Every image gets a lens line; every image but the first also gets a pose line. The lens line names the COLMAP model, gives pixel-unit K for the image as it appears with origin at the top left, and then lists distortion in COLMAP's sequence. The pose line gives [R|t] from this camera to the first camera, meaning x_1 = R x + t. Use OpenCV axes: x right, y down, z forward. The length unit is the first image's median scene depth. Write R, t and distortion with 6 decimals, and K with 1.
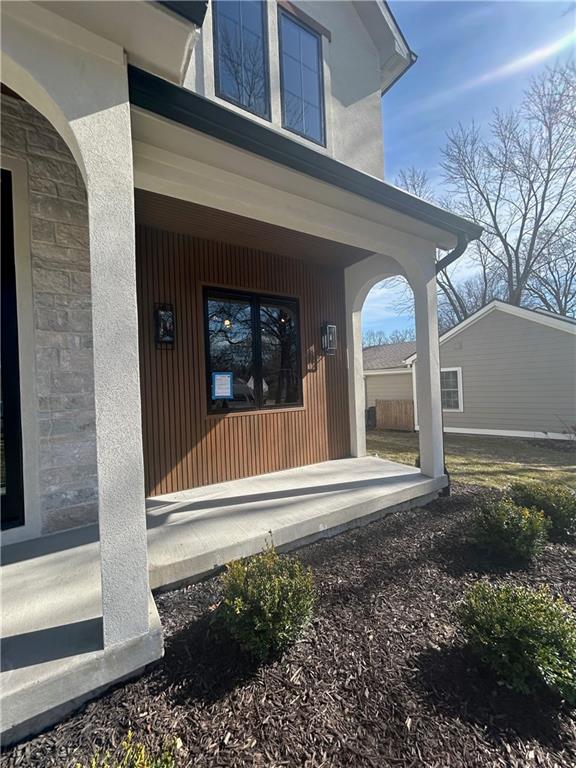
lens RADIAL K [[309.4, 0, 289.1], [0, 309.4, 383.8], [0, 0, 1]] dist [-0.002541, -0.000080]
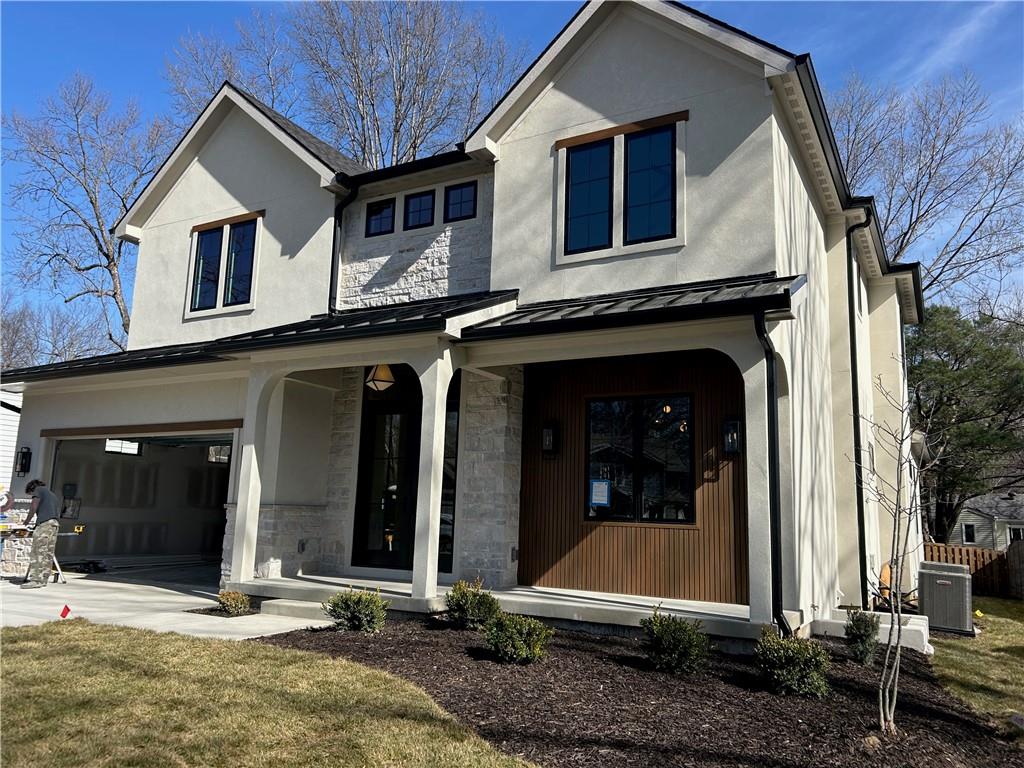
lens RADIAL K [[768.6, 0, 512.7], [0, 768.6, 385.4], [0, 0, 1]] dist [0.004991, 0.000025]
pose [[0.477015, -0.097319, -0.873491, 1.871273], [-0.052331, 0.988942, -0.138761, 0.020306], [0.877336, 0.111902, 0.466647, -0.454658]]
